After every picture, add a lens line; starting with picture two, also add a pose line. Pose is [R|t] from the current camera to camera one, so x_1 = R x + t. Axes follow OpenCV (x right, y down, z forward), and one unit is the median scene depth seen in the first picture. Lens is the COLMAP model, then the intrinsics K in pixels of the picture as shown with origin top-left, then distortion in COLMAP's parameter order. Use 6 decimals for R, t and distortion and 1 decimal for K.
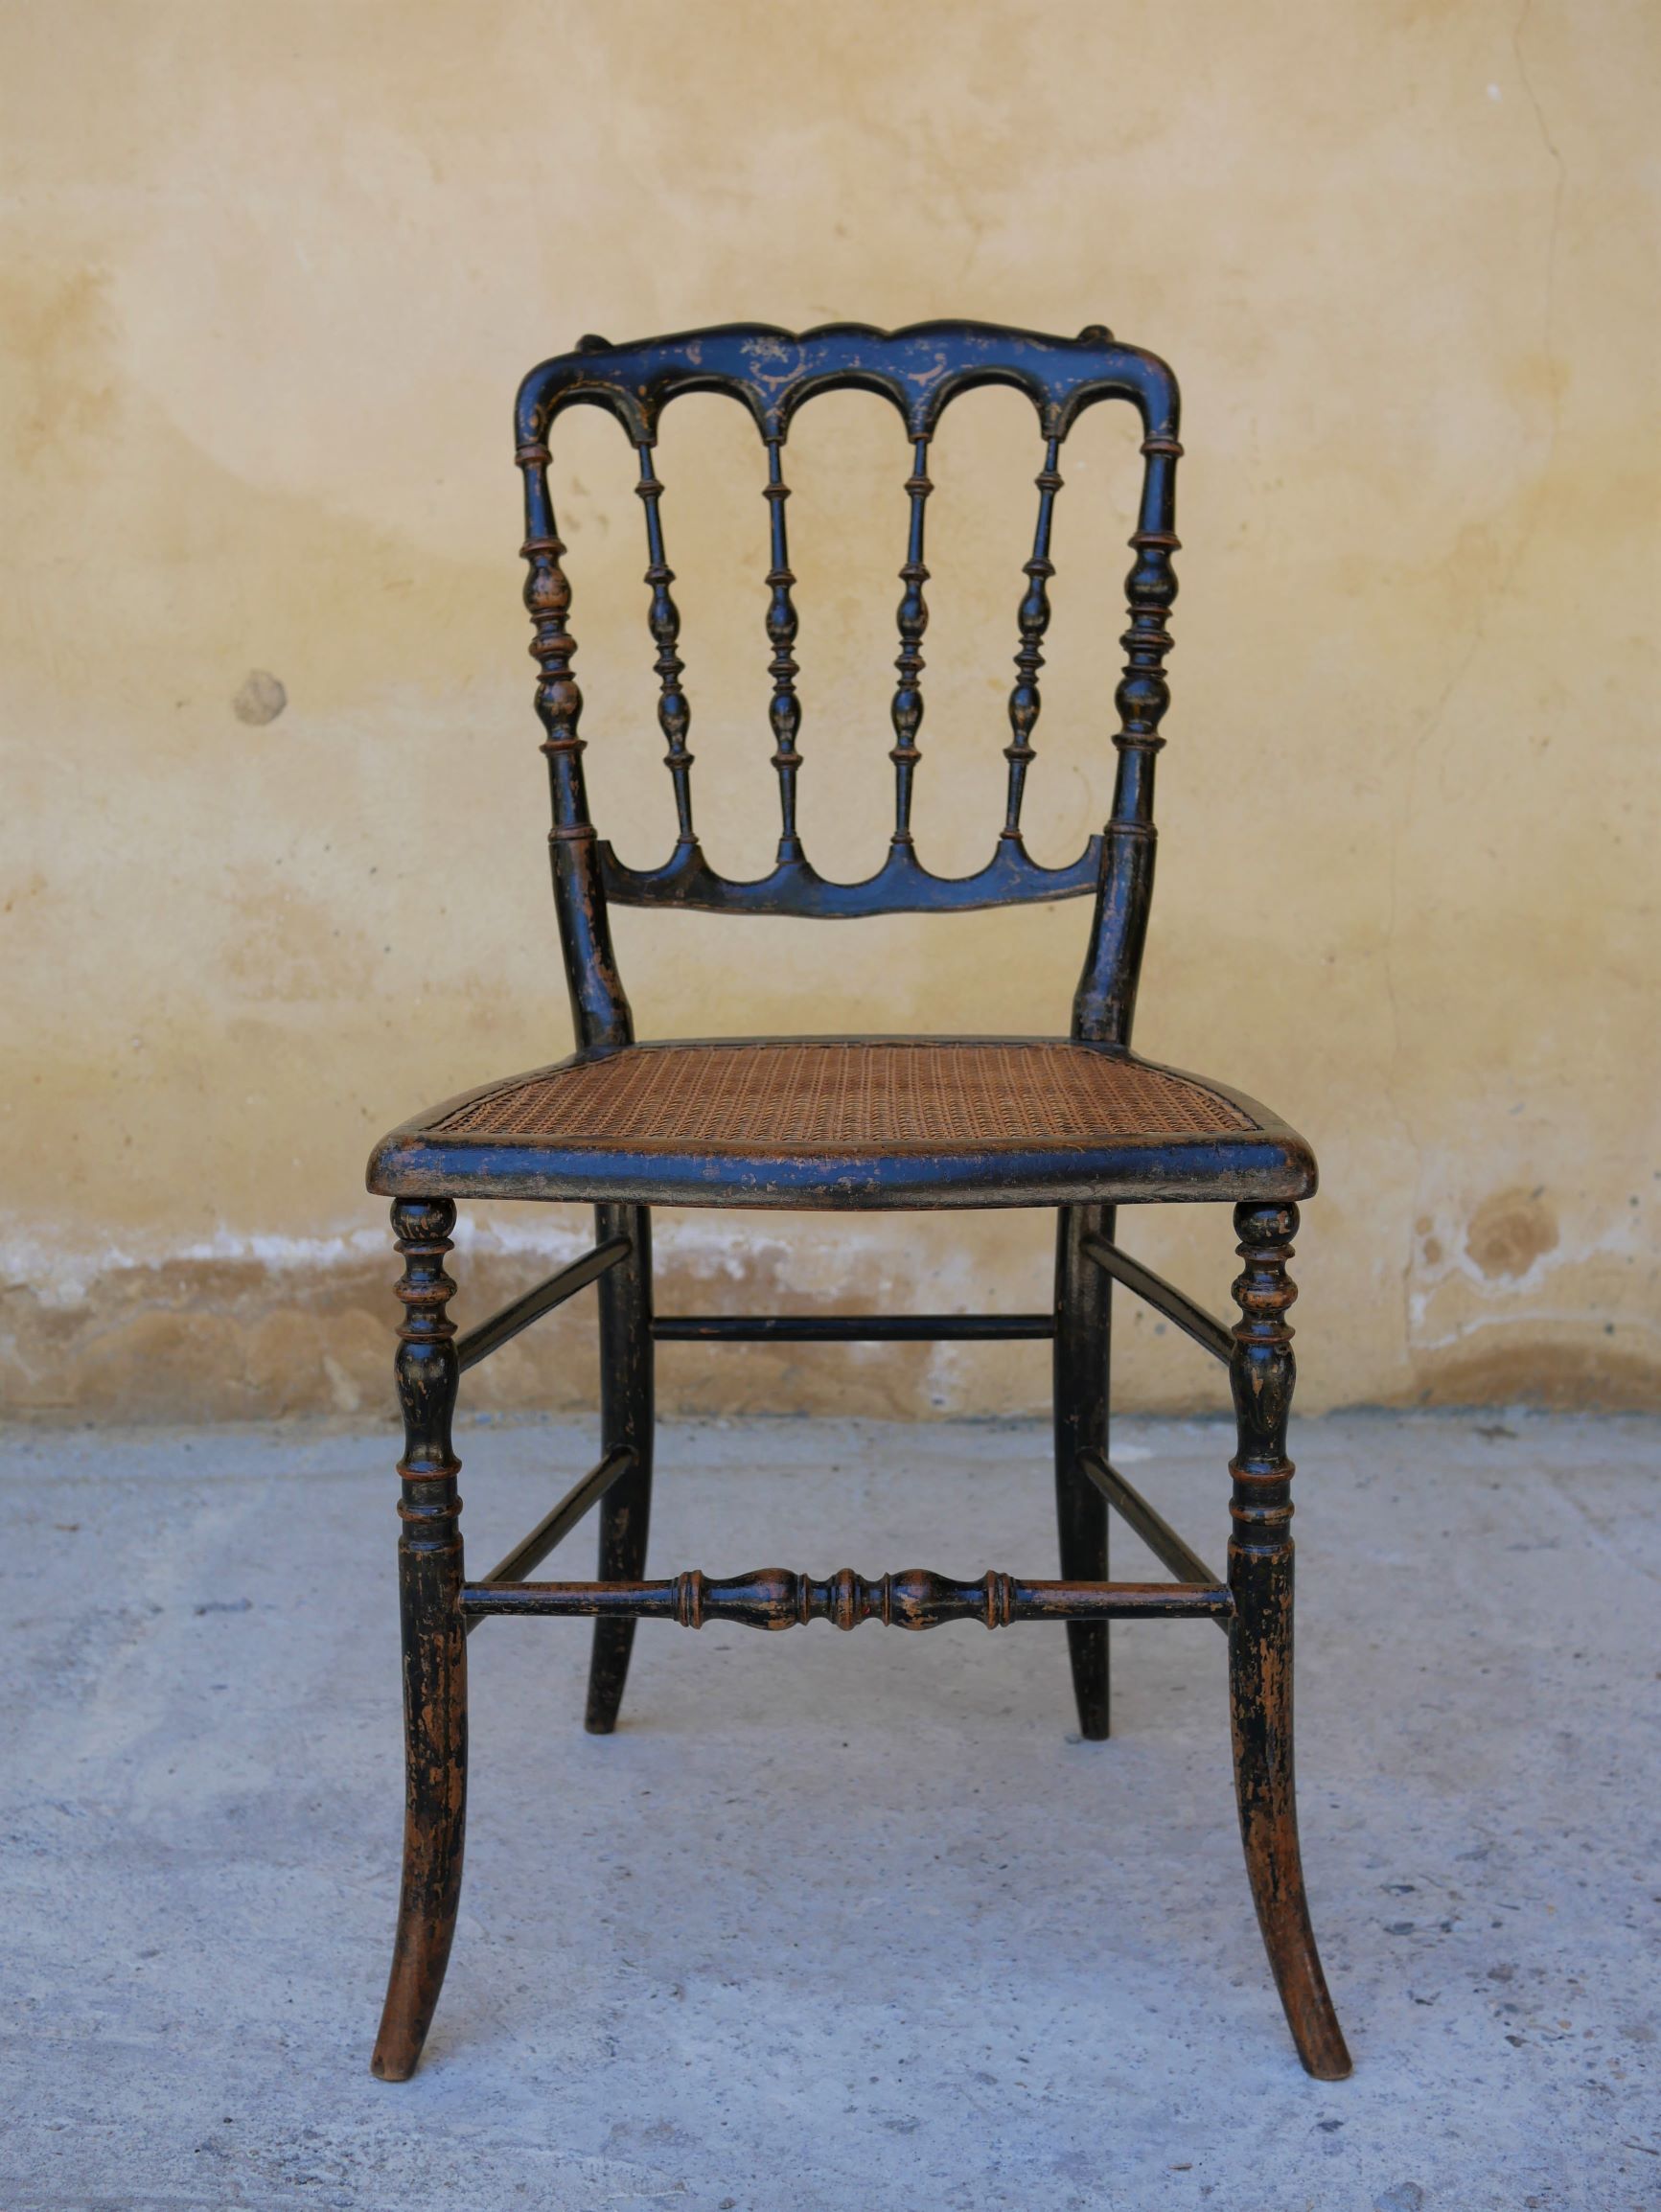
lens RADIAL K [[2499.9, 0, 841.4], [0, 2499.9, 1121.8], [0, 0, 1]] dist [-0.012957, 0.000000]
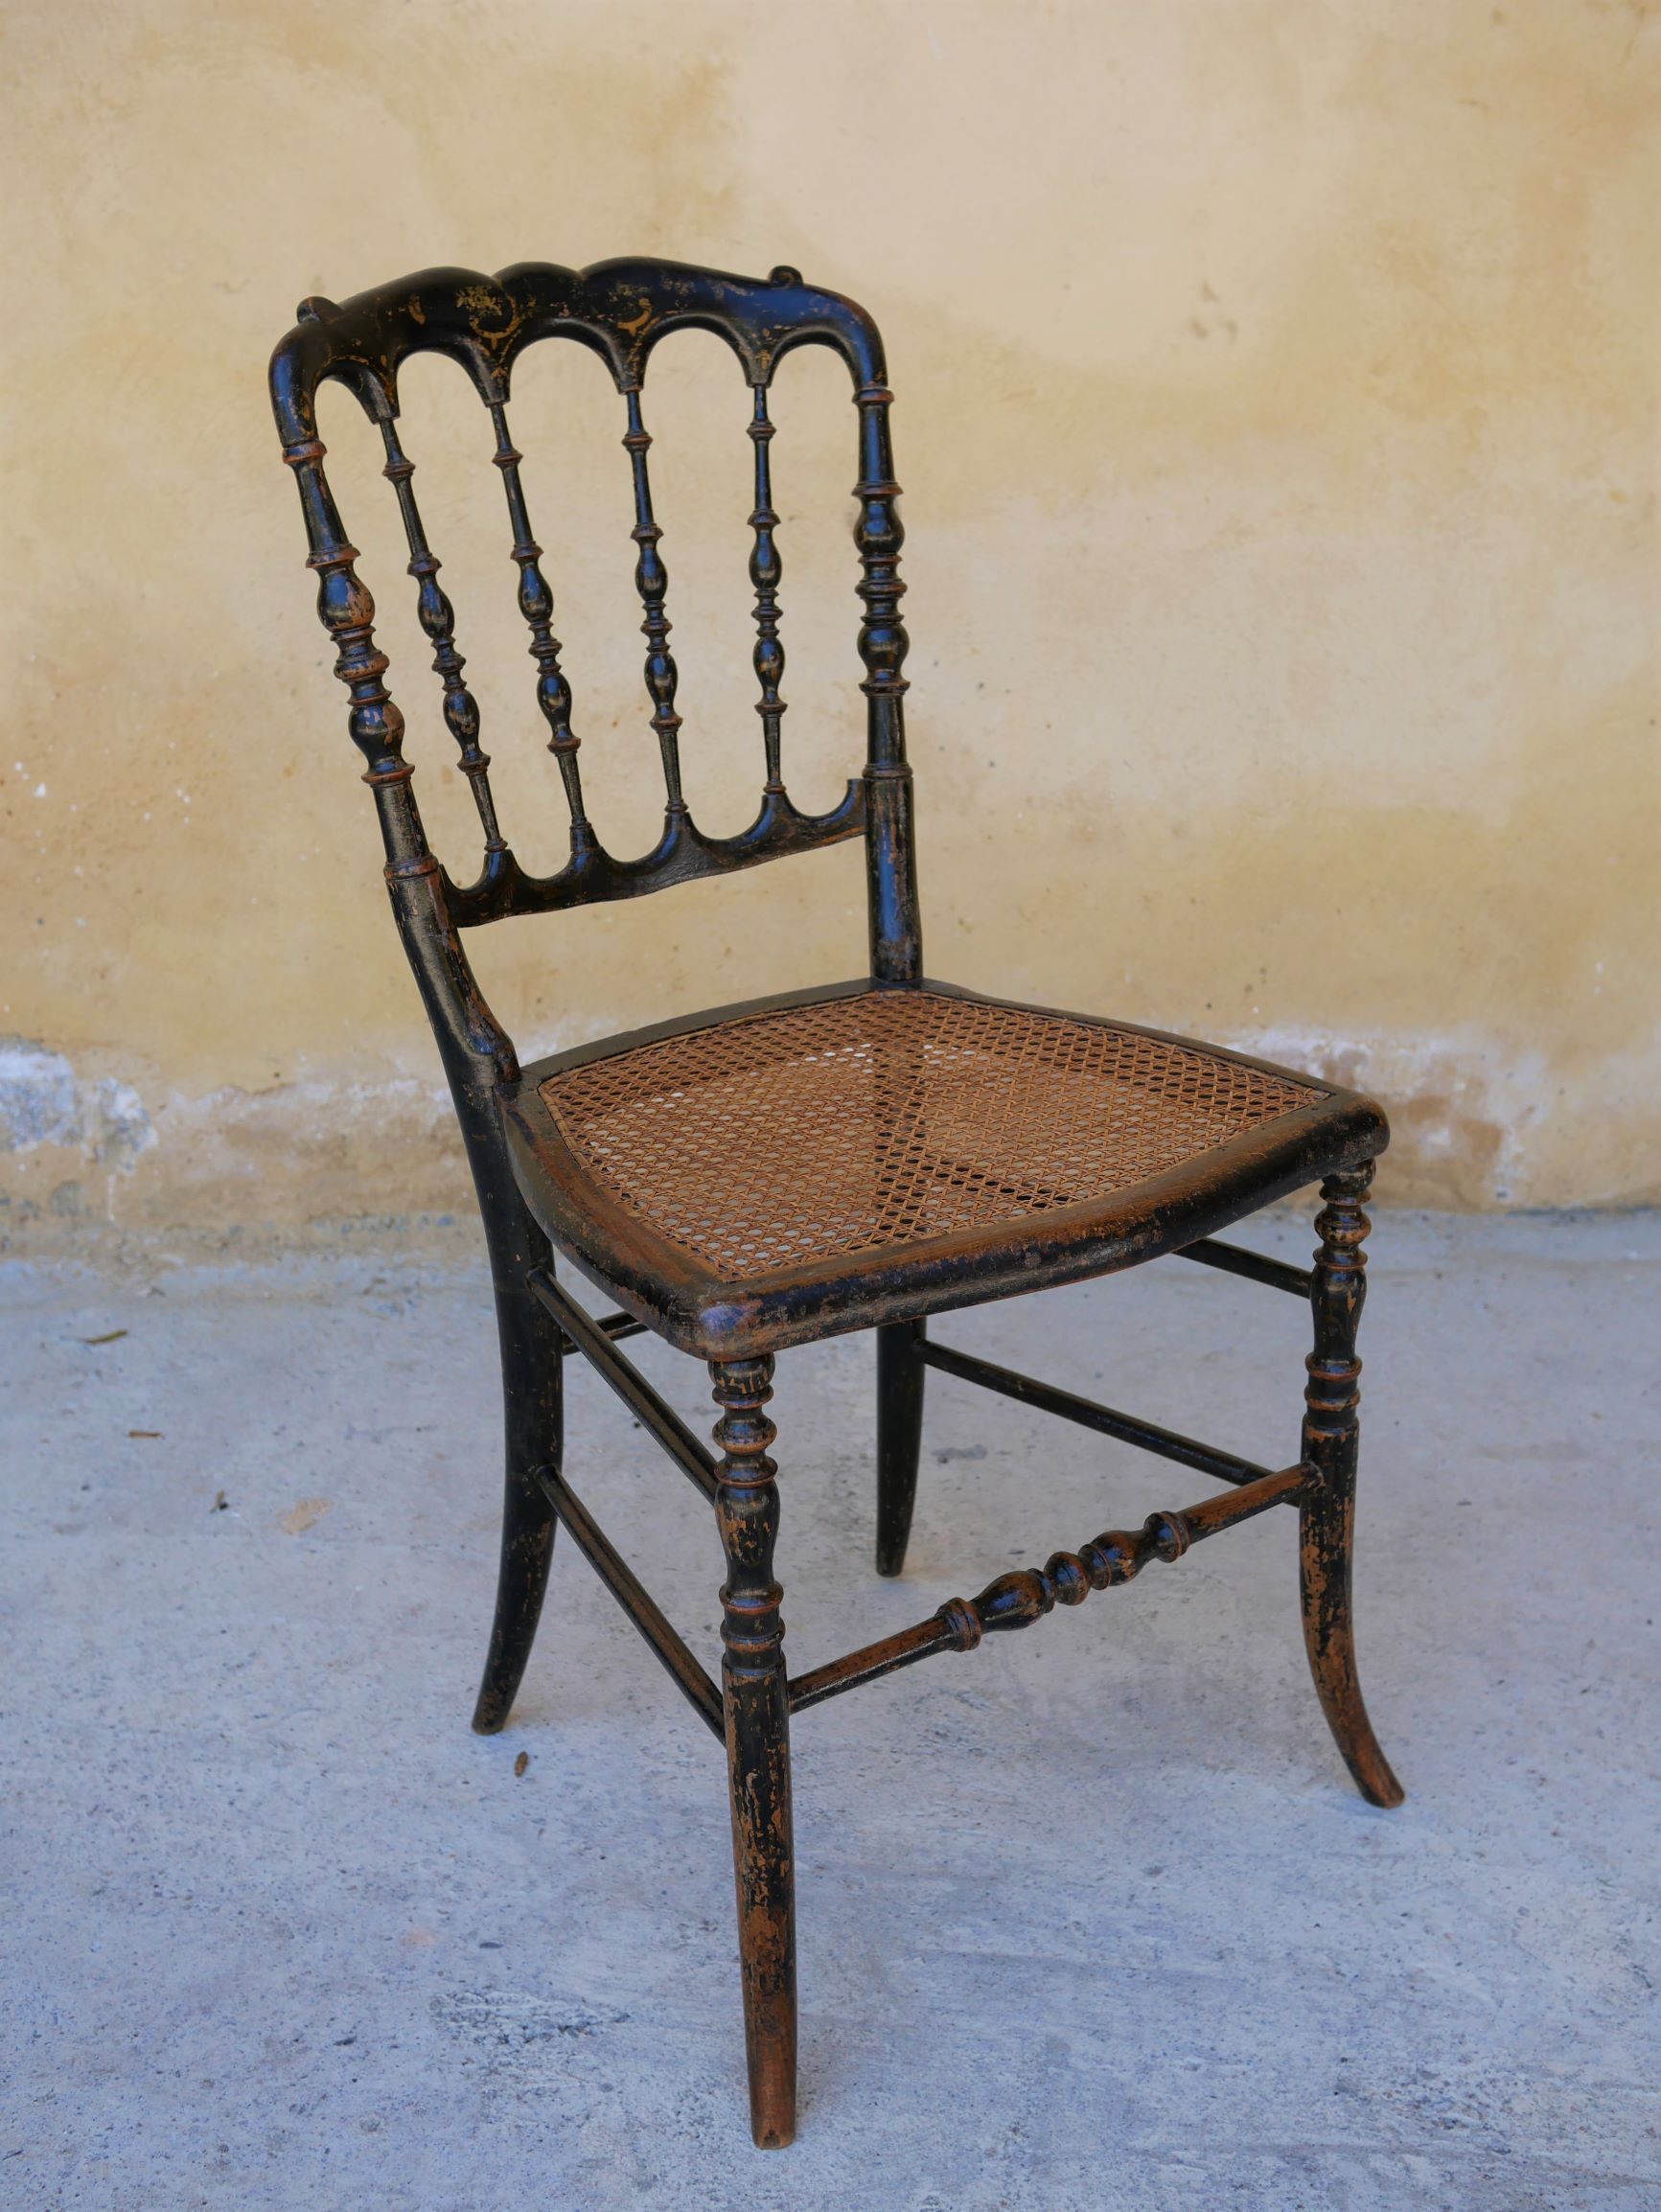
lens RADIAL K [[2499.9, 0, 842.1], [0, 2499.9, 1105.4], [0, 0, 1]] dist [-0.012957, 0.000000]
pose [[0.999988, -0.003155, 0.003718, -0.247142], [0.002429, 0.983460, 0.181107, -0.116743], [-0.004228, -0.181096, 0.983456, -0.011458]]
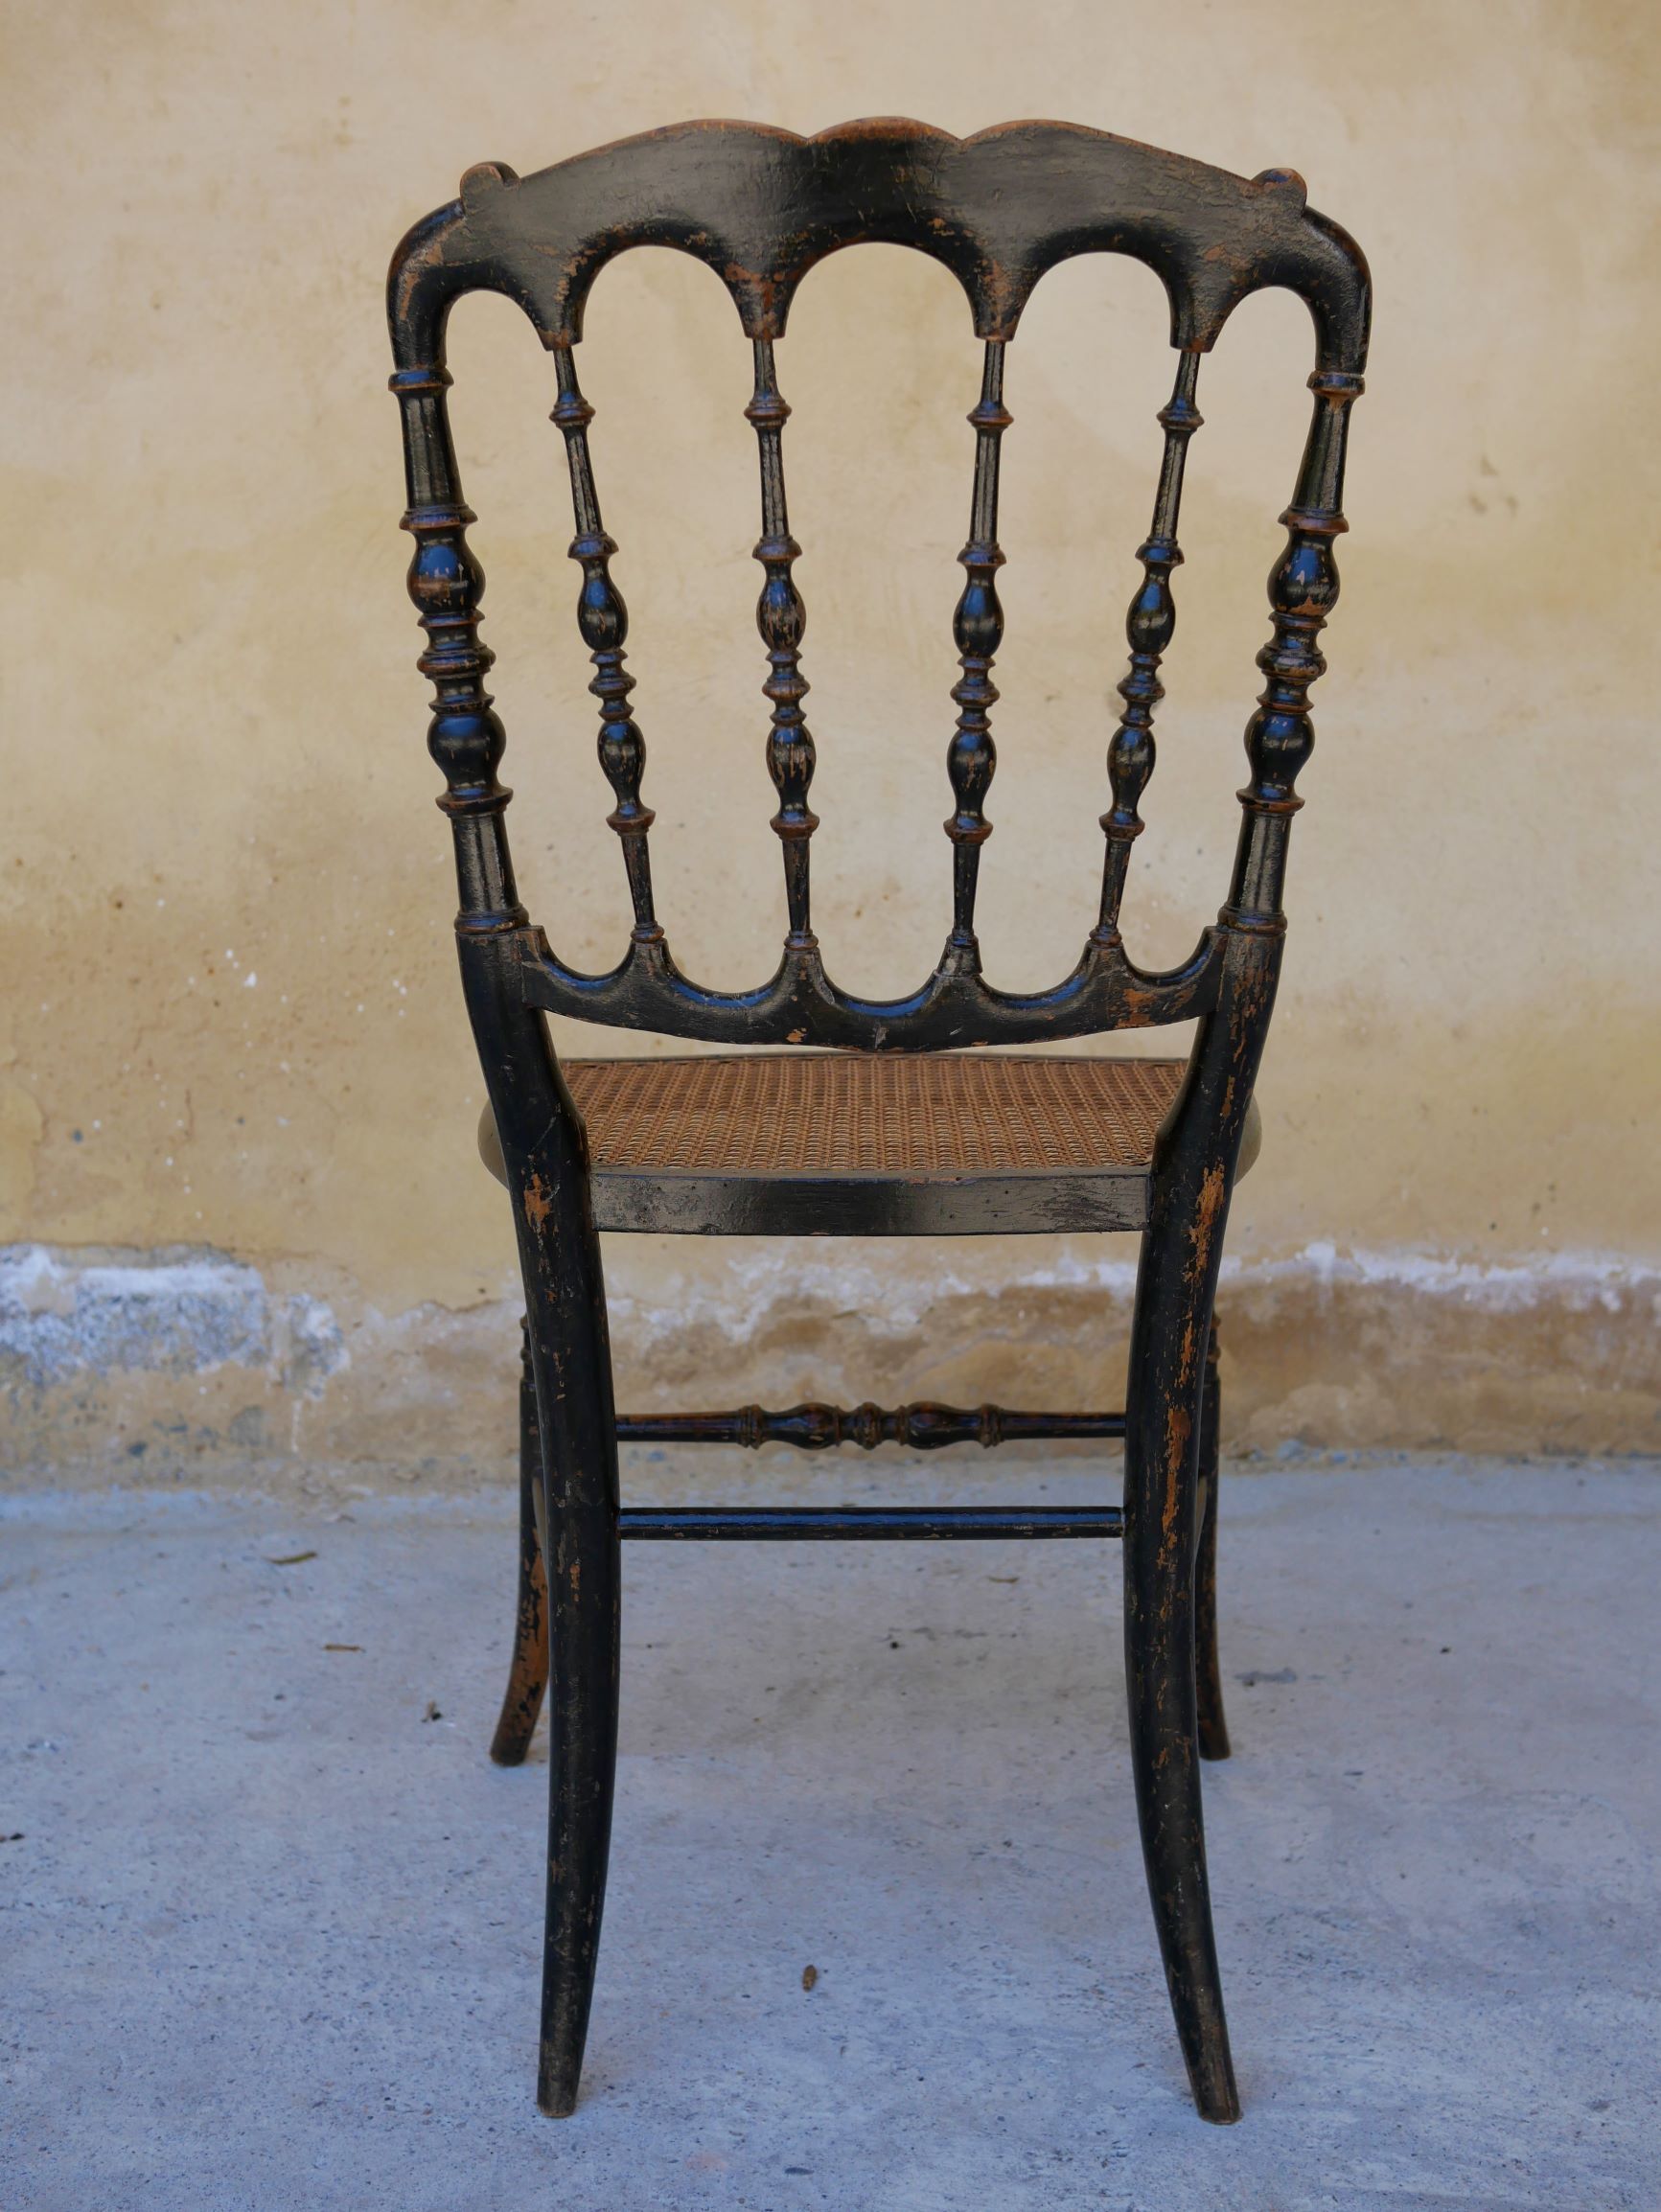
lens RADIAL K [[2499.9, 0, 831.5], [0, 2499.9, 1103.6], [0, 0, 1]] dist [-0.012957, 0.000000]
pose [[0.999346, 0.004668, -0.035850, -0.309576], [-0.004529, 0.999982, 0.003943, -0.017811], [0.035868, -0.003778, 0.999349, 0.055128]]
